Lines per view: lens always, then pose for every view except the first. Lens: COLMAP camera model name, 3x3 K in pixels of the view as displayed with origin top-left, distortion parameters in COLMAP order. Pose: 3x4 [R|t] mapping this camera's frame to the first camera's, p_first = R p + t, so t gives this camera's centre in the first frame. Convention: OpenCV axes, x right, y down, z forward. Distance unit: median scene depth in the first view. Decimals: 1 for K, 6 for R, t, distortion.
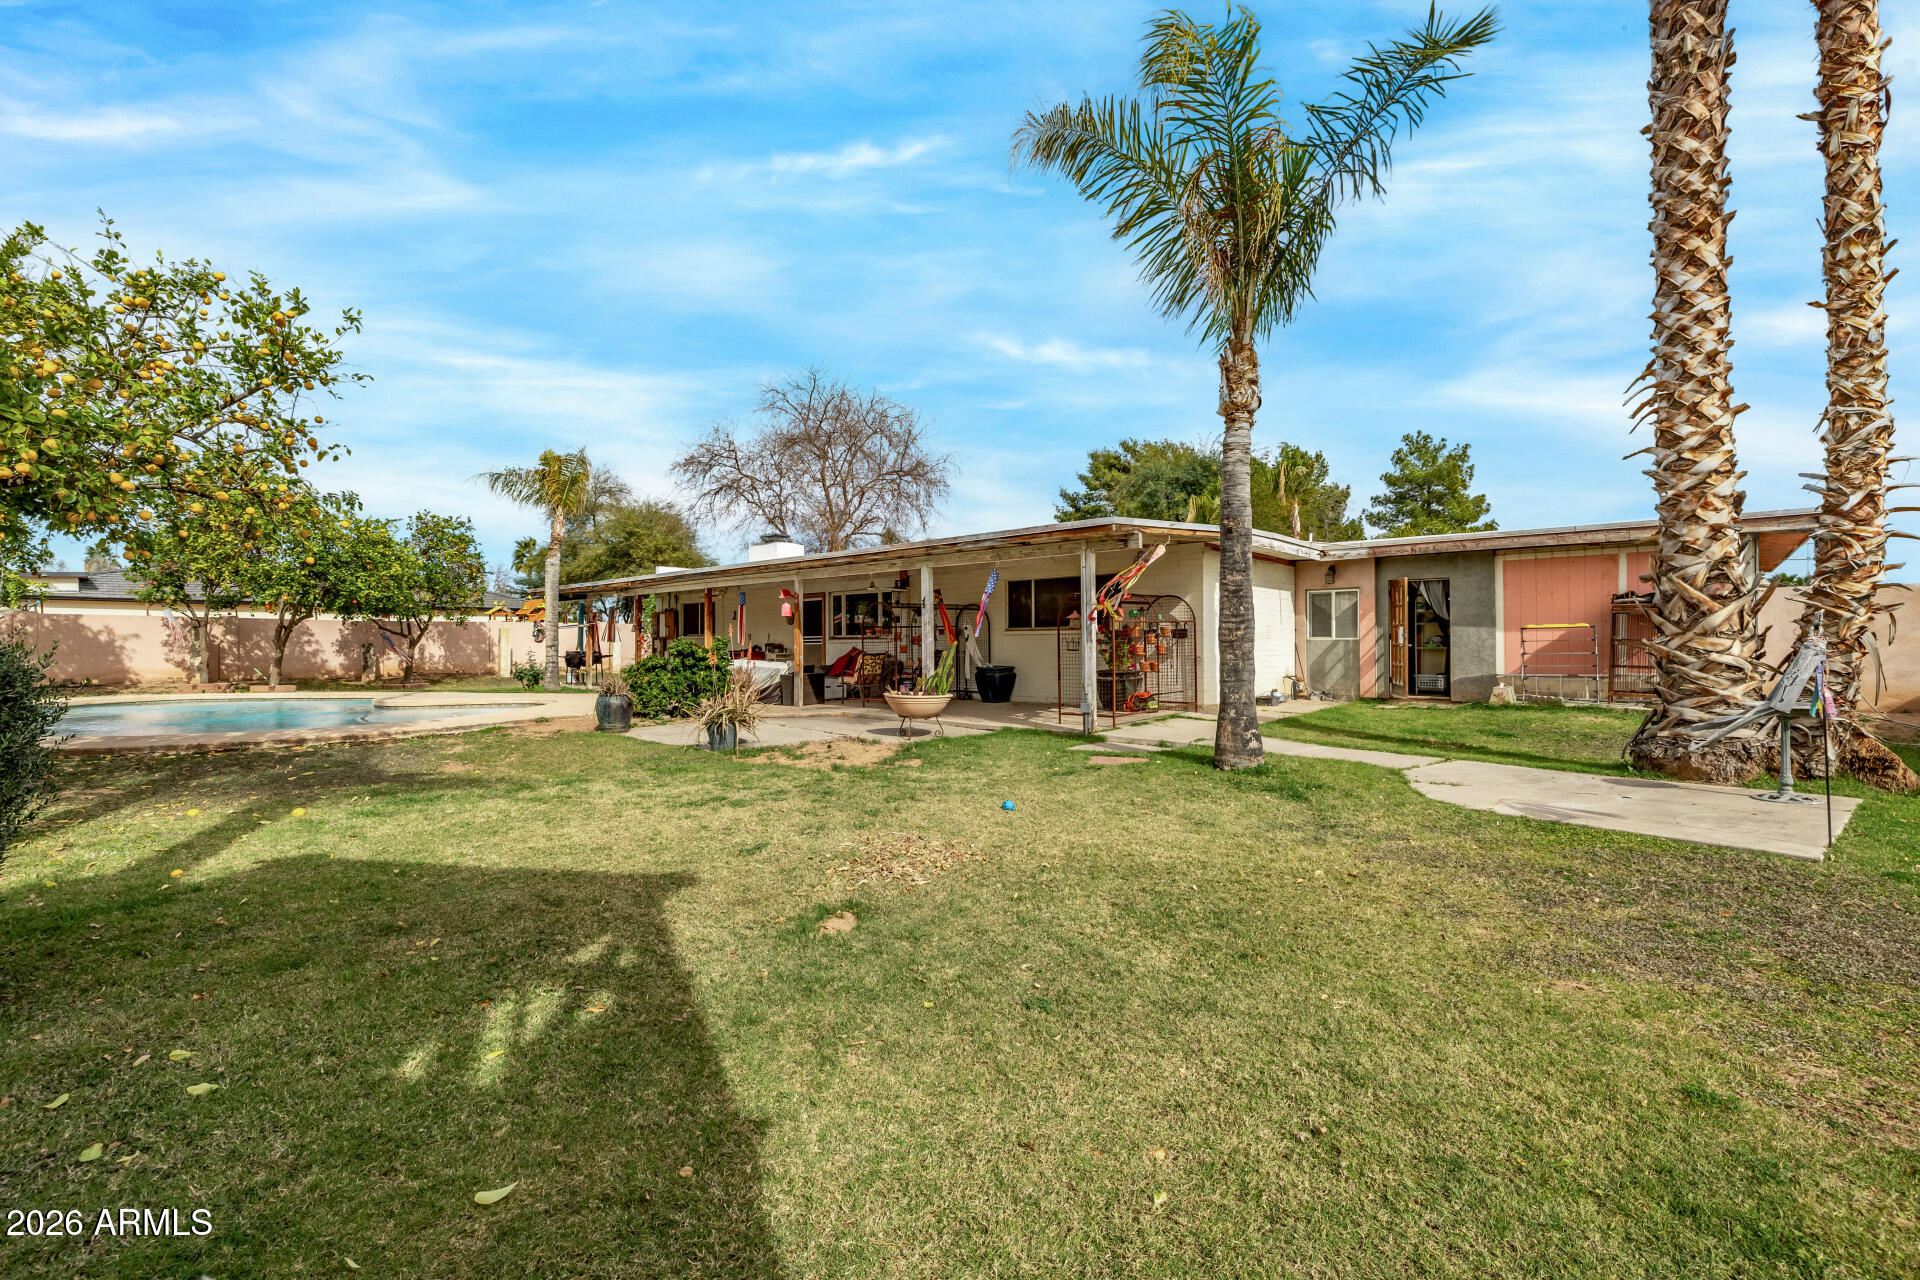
lens RADIAL K [[807.4, 0, 957.8], [0, 807.4, 641.2], [0, 0, 1]] dist [0.000310, 0.000588]
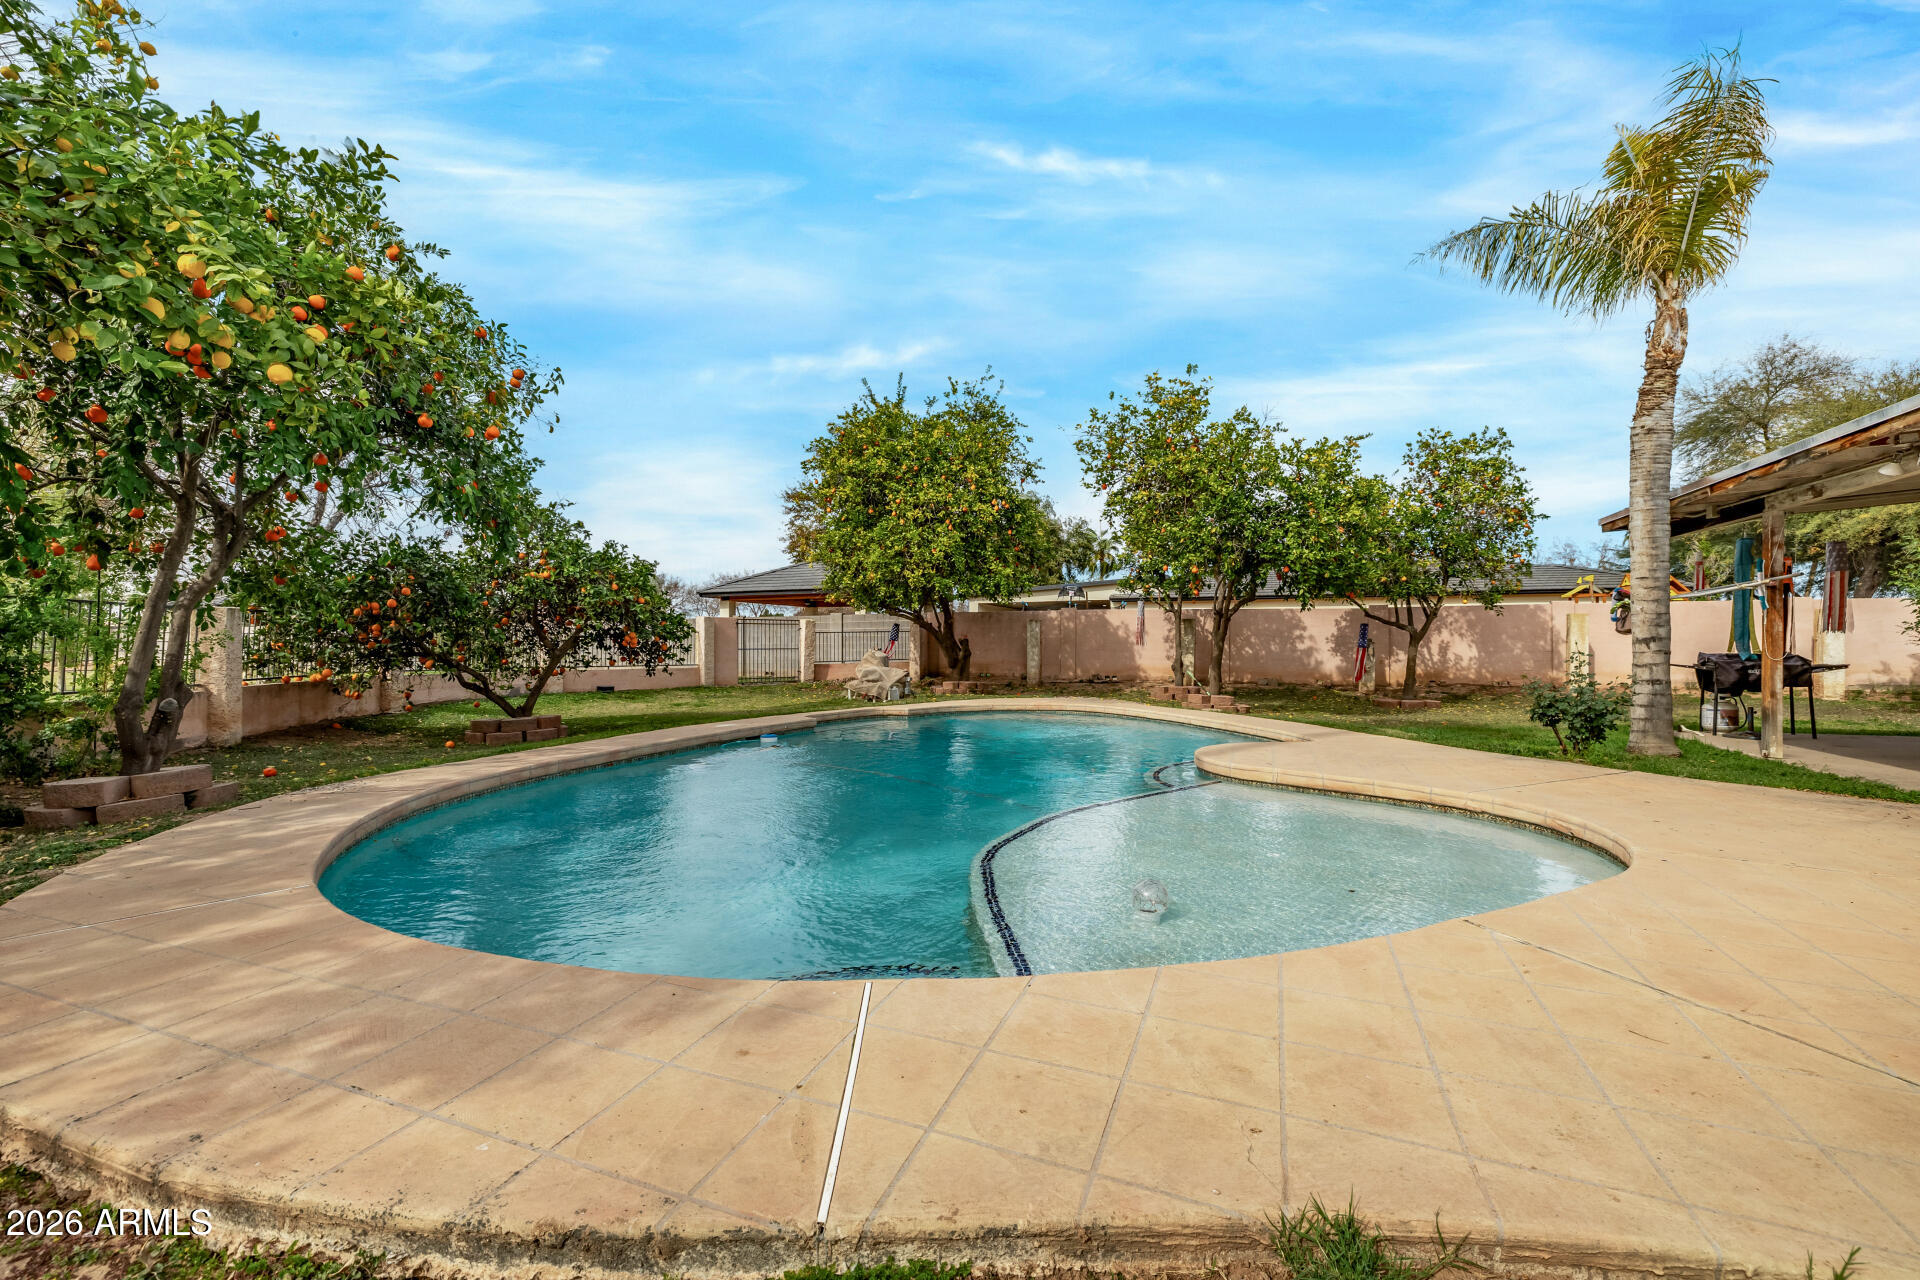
lens RADIAL K [[807.4, 0, 957.8], [0, 807.4, 641.2], [0, 0, 1]] dist [0.000310, 0.000588]
pose [[0.359412, -0.002841, -0.933175, -0.193337], [0.002847, 0.999994, -0.001948, 0.005009], [0.933175, -0.001957, 0.359417, 0.408360]]
